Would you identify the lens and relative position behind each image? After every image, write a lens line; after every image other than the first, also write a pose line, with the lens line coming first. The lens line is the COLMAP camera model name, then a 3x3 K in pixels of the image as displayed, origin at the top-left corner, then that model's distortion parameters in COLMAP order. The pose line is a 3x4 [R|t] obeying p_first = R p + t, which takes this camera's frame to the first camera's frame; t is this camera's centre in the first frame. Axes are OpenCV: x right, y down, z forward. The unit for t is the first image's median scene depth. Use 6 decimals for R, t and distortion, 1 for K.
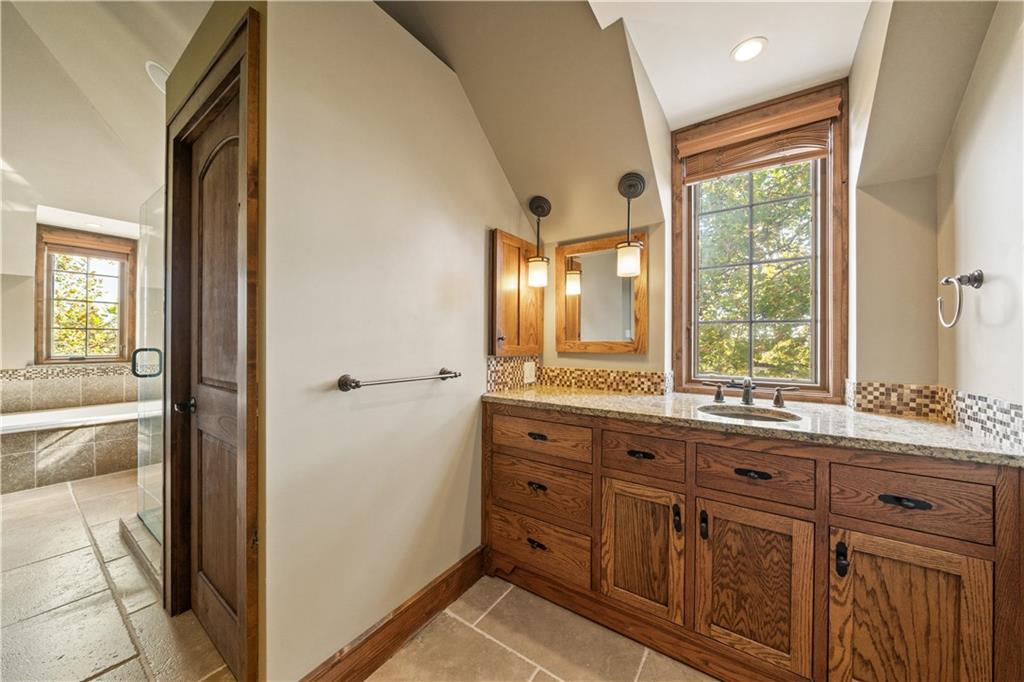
lens RADIAL K [[358.0, 0, 513.2], [0, 358.0, 337.5], [0, 0, 1]] dist [-0.007961, 0.000410]
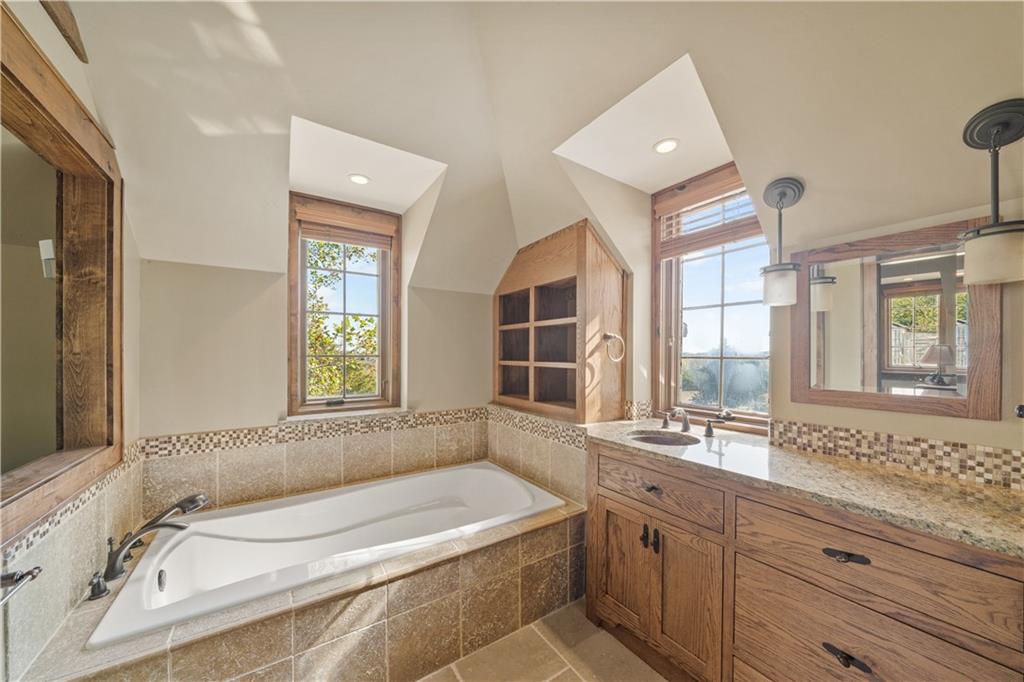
lens RADIAL K [[358.0, 0, 510.0], [0, 358.0, 351.6], [0, 0, 1]] dist [-0.007961, 0.000410]
pose [[0.929842, -0.009271, -0.367843, -0.745549], [0.008277, 0.999957, -0.004278, -0.030258], [0.367867, 0.000933, 0.929878, 0.549124]]
